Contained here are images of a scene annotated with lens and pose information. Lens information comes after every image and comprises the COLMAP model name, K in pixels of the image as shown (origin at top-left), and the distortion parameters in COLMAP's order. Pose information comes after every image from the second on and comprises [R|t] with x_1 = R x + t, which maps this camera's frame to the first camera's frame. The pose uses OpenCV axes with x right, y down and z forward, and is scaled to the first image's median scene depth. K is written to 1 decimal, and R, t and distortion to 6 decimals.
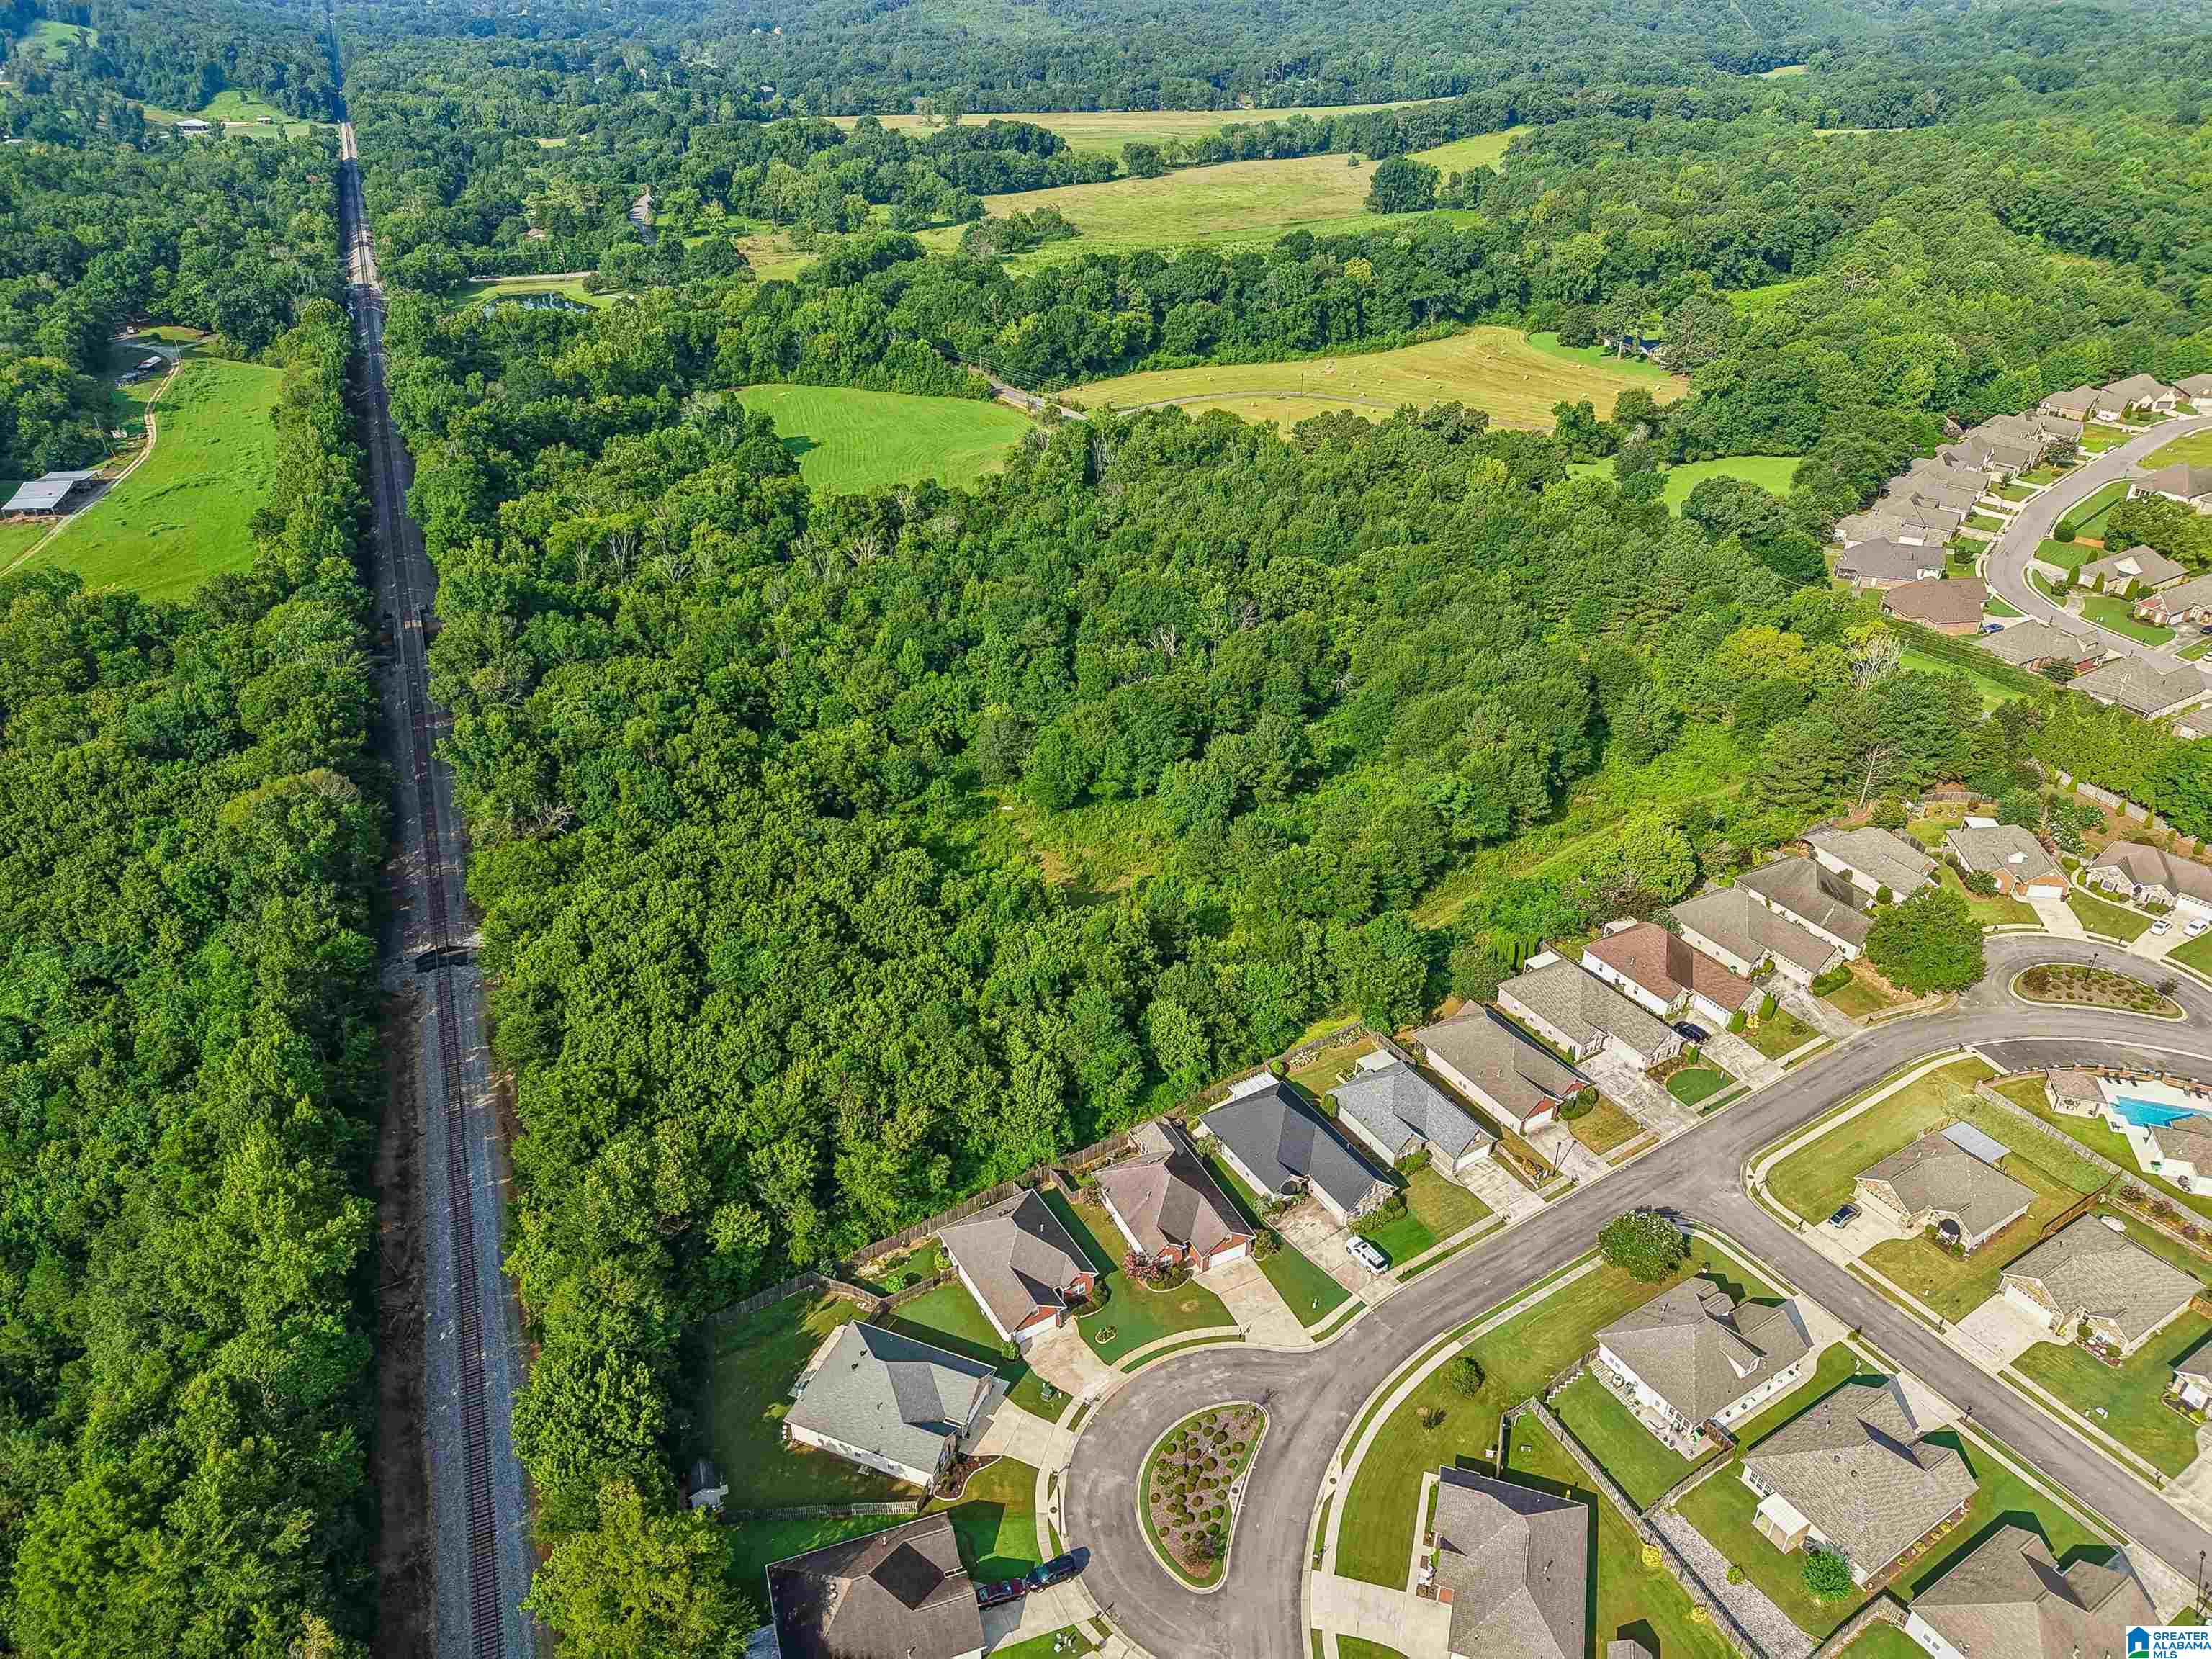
lens RADIAL K [[1484.6, 0, 1108.4], [0, 1484.6, 812.6], [0, 0, 1]] dist [0.009895, -0.005826]
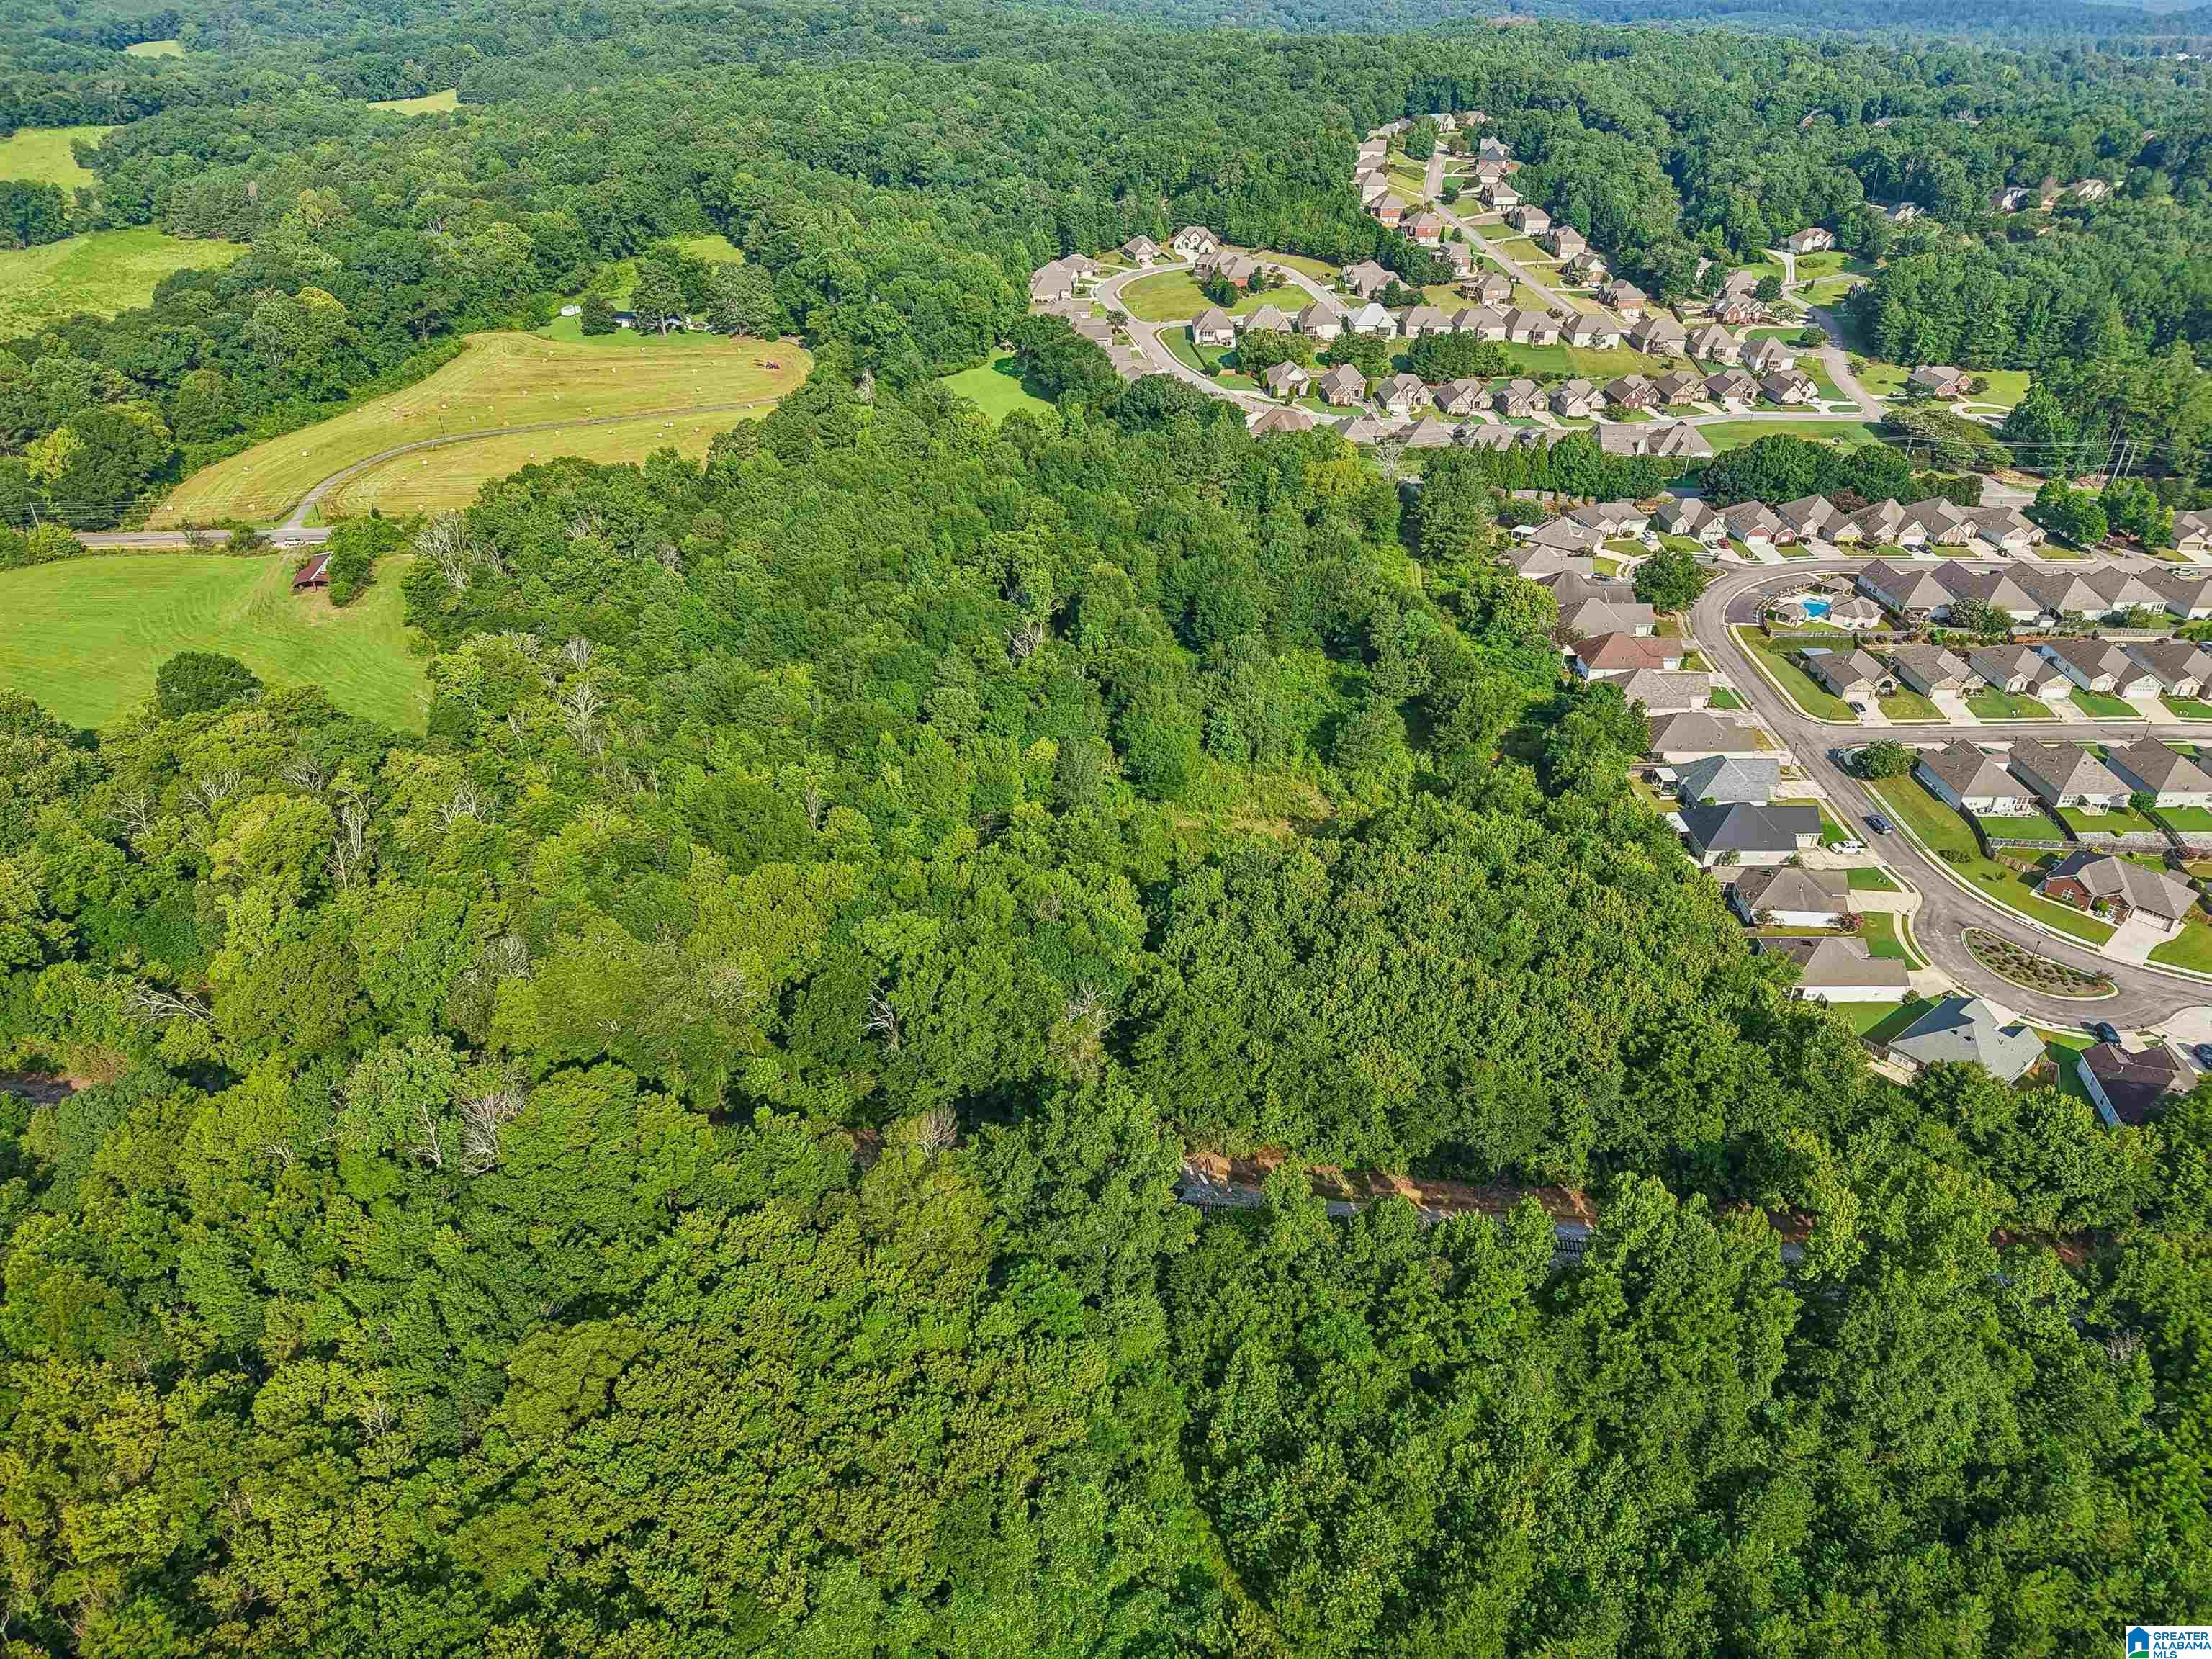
lens RADIAL K [[1484.6, 0, 1108.4], [0, 1484.6, 812.6], [0, 0, 1]] dist [0.009895, -0.005826]
pose [[0.500254, -0.433664, 0.749455, -0.422230], [0.419930, 0.878449, 0.228005, -0.124628], [-0.757235, 0.200658, 0.621556, 0.205054]]
